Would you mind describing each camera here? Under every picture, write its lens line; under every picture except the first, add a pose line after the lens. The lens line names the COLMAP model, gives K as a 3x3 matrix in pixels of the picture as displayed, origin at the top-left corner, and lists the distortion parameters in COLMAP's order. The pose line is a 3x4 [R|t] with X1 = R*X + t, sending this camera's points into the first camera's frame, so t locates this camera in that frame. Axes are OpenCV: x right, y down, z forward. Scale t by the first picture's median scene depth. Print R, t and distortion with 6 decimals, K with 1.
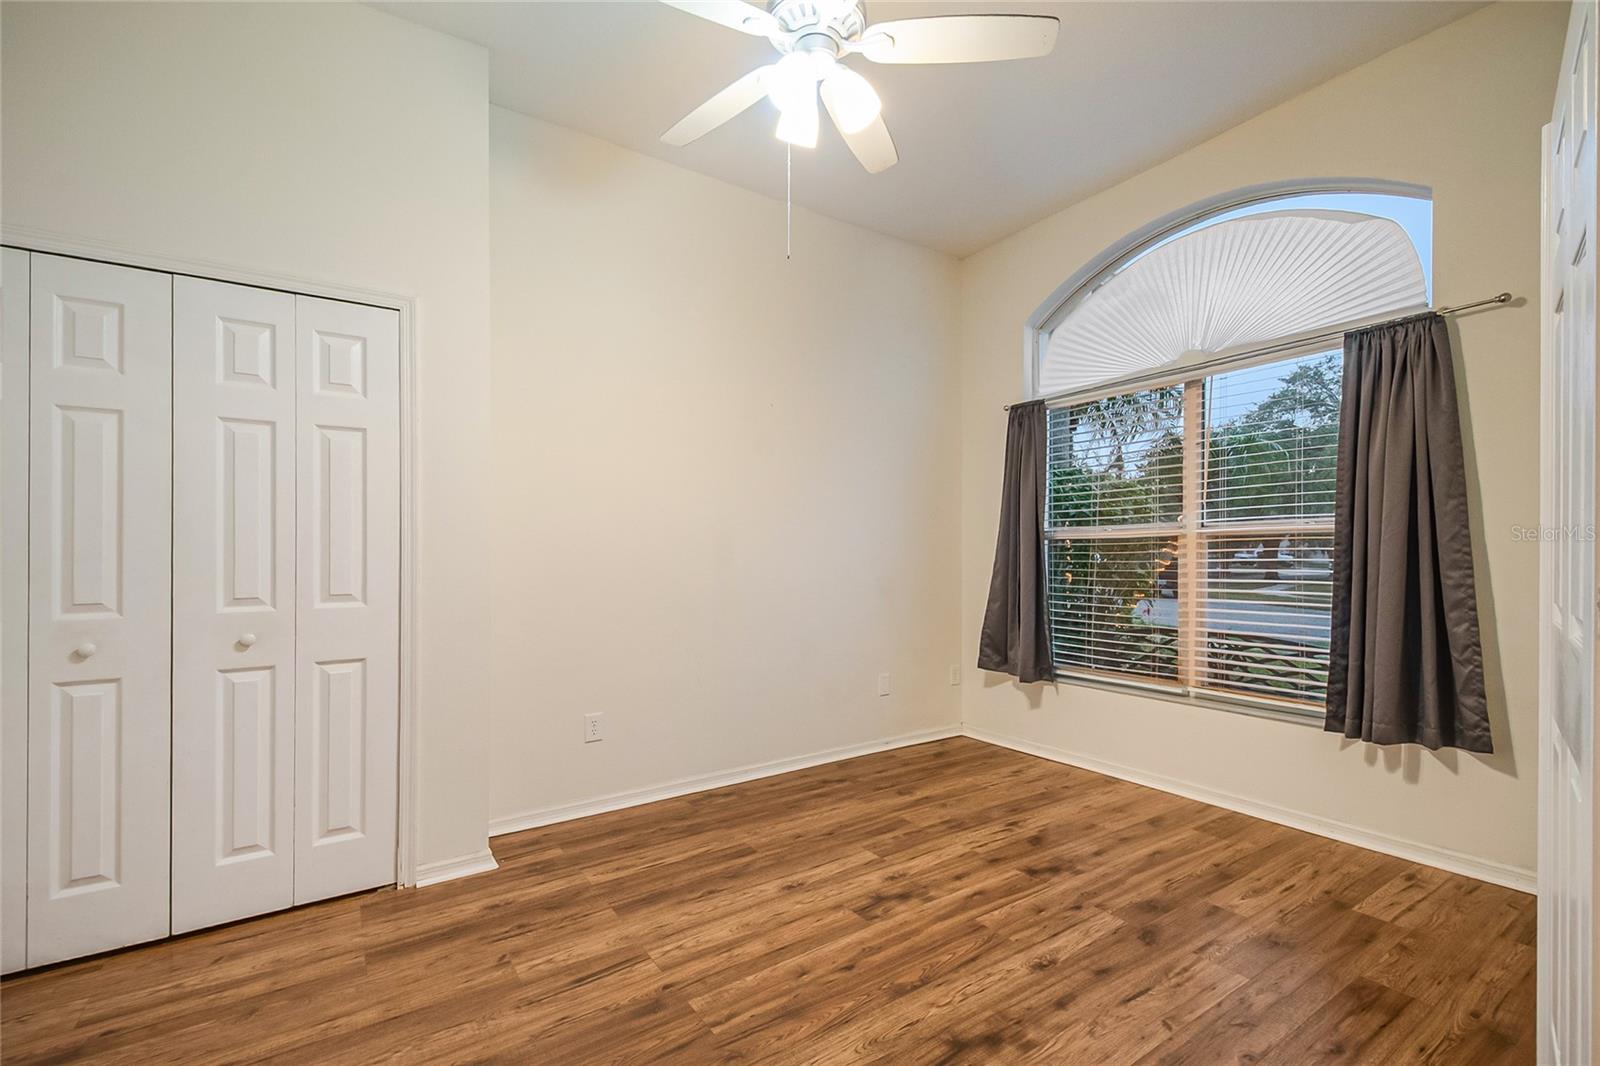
lens RADIAL K [[698.5, 0, 797.2], [0, 698.5, 540.1], [0, 0, 1]] dist [0.018091, -0.001581]
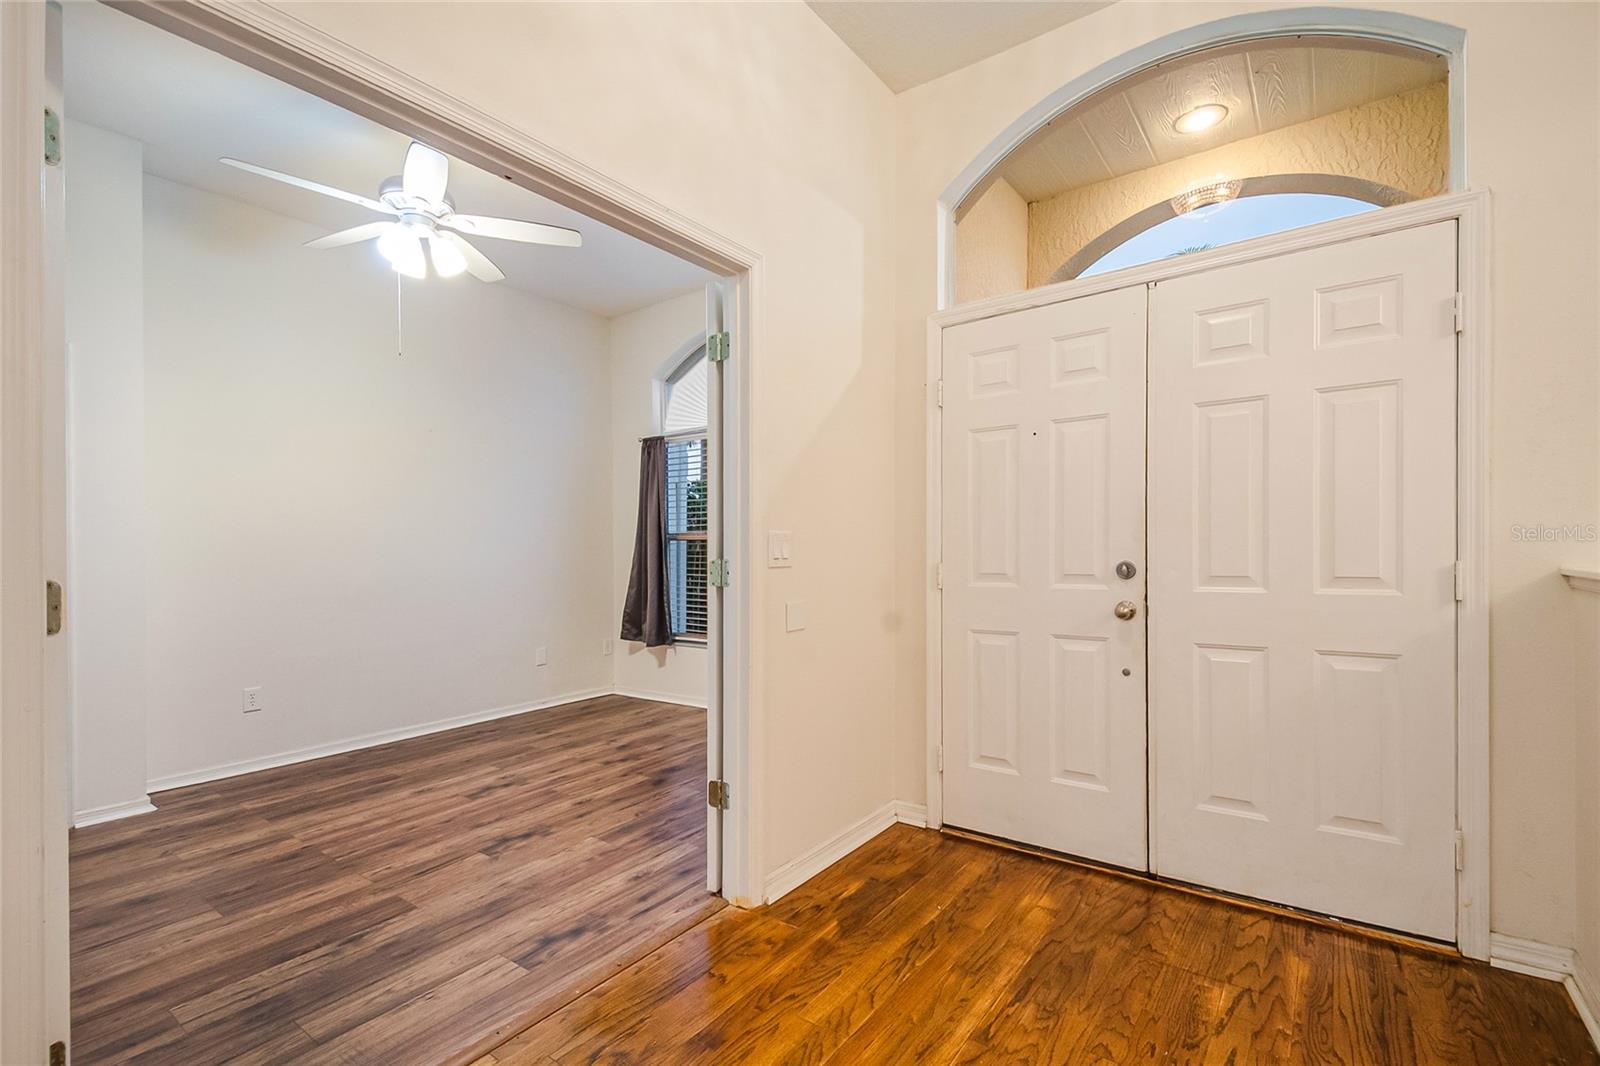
lens RADIAL K [[698.5, 0, 808.5], [0, 698.5, 544.6], [0, 0, 1]] dist [0.018091, -0.001581]
pose [[0.935629, -0.015916, 0.352627, 0.214813], [0.010794, 0.999806, 0.016489, -0.019338], [-0.352821, -0.011621, 0.935619, -0.564887]]
